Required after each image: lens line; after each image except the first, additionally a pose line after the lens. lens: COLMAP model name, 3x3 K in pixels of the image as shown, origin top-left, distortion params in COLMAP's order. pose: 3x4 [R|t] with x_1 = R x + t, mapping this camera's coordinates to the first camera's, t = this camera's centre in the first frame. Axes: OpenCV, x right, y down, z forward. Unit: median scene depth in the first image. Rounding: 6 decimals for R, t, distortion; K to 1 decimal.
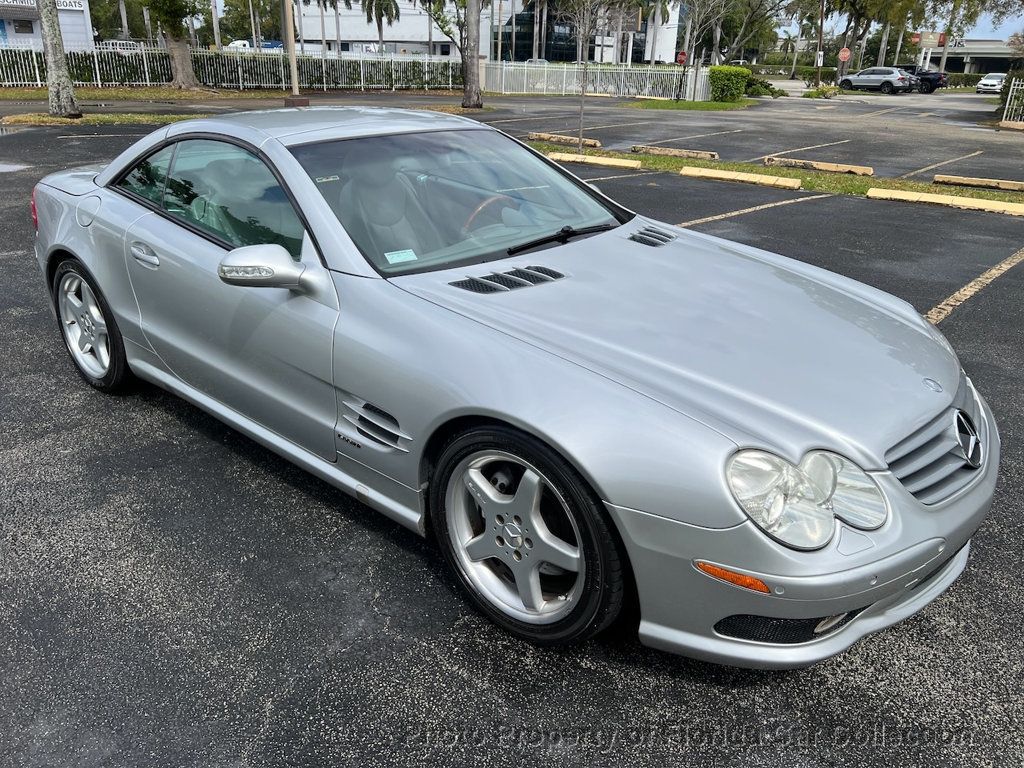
lens RADIAL K [[790.3, 0, 512.0], [0, 790.3, 388.3], [0, 0, 1]] dist [0.008864, -0.005326]
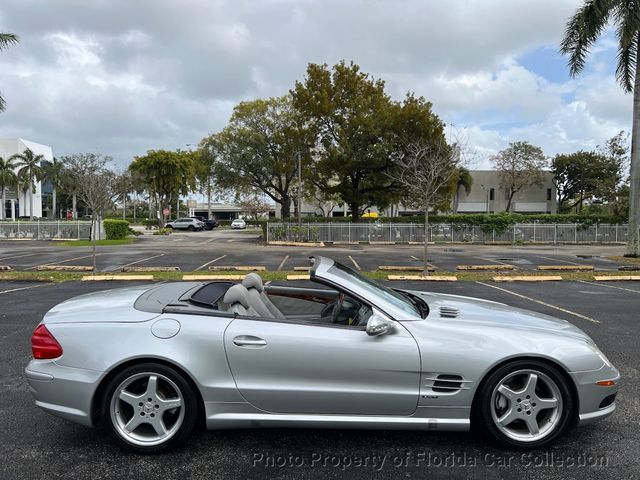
lens RADIAL K [[493.9, 0, 320.0], [0, 493.9, 242.7], [0, 0, 1]] dist [0.008864, -0.005326]
pose [[0.733942, -0.054082, 0.677056, -0.791030], [0.272880, 0.936317, -0.221016, -0.066284], [-0.621986, 0.346967, 0.701960, 0.062576]]
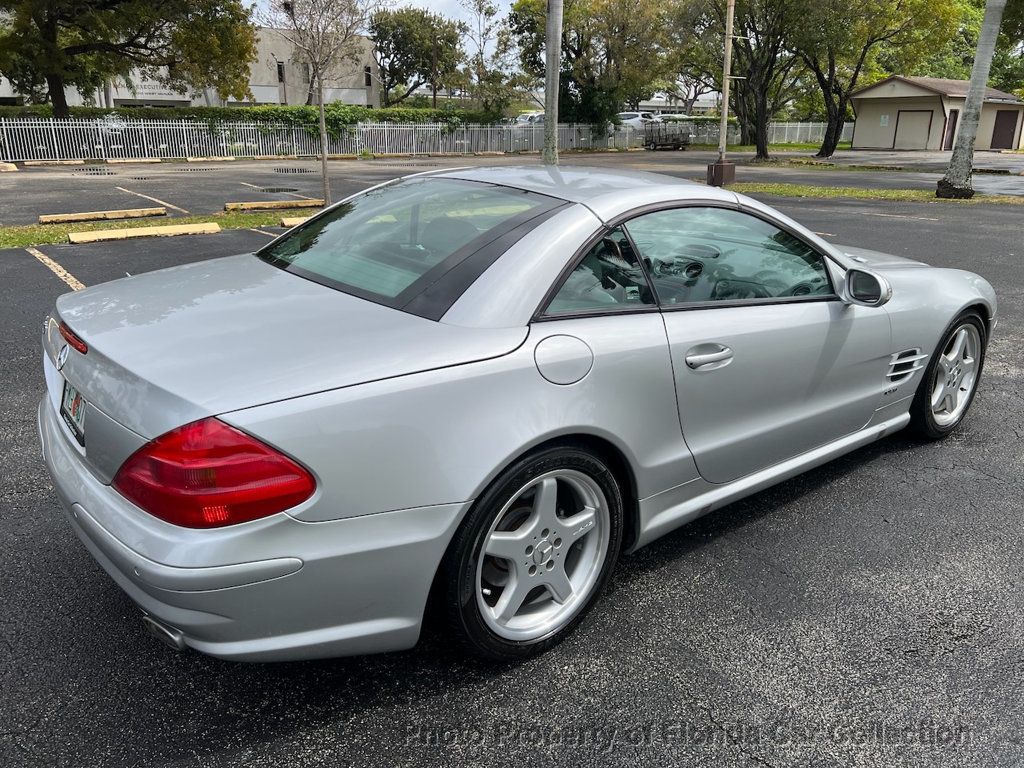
lens RADIAL K [[790.9, 0, 530.4], [0, 790.9, 368.1], [0, 0, 1]] dist [0.014455, -0.007755]
pose [[0.146474, -0.314520, 0.937882, -0.930359], [0.371941, 0.896047, 0.242403, -0.314051], [-0.916627, 0.313331, 0.248230, 0.733591]]
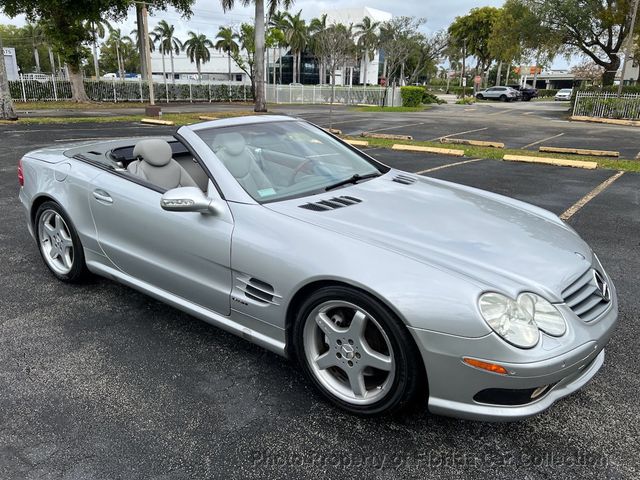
lens RADIAL K [[492.9, 0, 312.2], [0, 492.9, 246.9], [0, 0, 1]] dist [0.004792, 0.002378]
pose [[0.997779, -0.027093, 0.060846, -0.069271], [0.031509, 0.996846, -0.072837, 0.019597], [-0.058680, 0.074593, 0.995486, -0.033546]]
